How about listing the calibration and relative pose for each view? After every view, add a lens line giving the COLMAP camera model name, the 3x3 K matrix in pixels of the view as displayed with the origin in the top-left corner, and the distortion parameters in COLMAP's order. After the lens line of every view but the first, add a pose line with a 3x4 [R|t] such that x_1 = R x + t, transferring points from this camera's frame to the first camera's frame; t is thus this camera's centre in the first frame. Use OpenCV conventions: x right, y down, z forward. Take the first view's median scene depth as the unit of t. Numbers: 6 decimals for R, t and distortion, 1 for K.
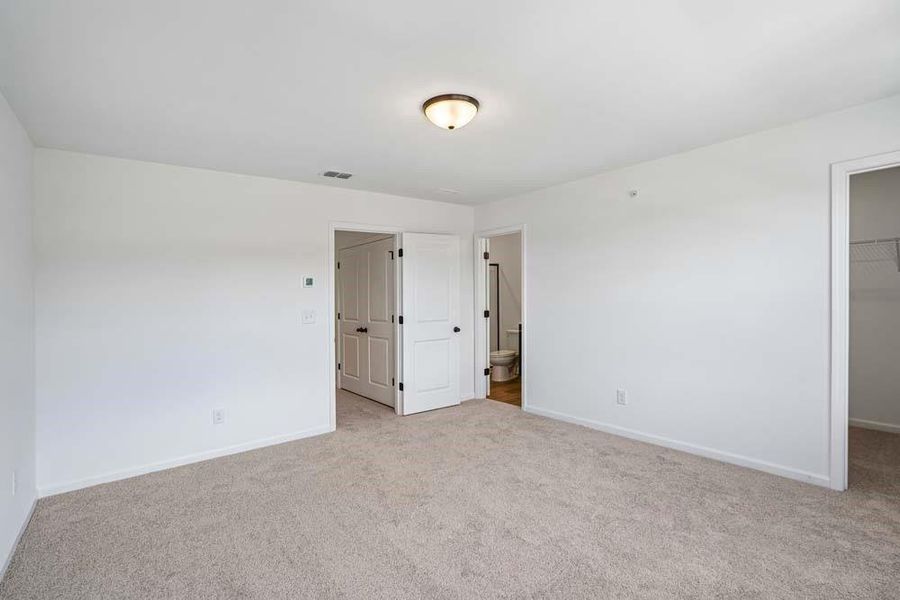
lens RADIAL K [[412.7, 0, 450.0], [0, 412.7, 300.0], [0, 0, 1]] dist [-0.022264, 0.000671]
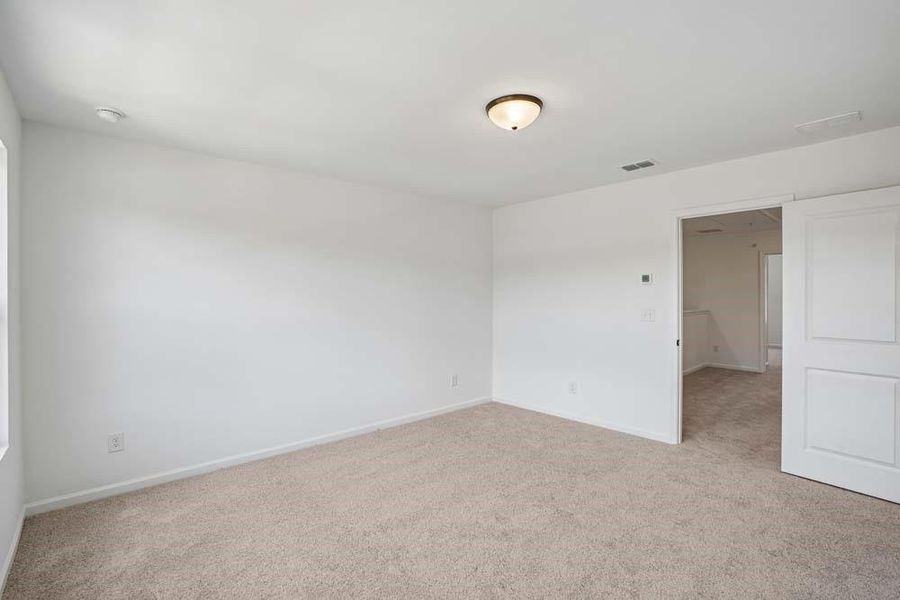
lens RADIAL K [[414.1, 0, 446.4], [0, 414.1, 292.7], [0, 0, 1]] dist [-0.045930, 0.000521]
pose [[0.052052, 0.020745, -0.998429, 0.628371], [-0.008290, 0.999759, 0.020340, -0.028705], [0.998610, 0.007218, 0.052211, 0.503035]]
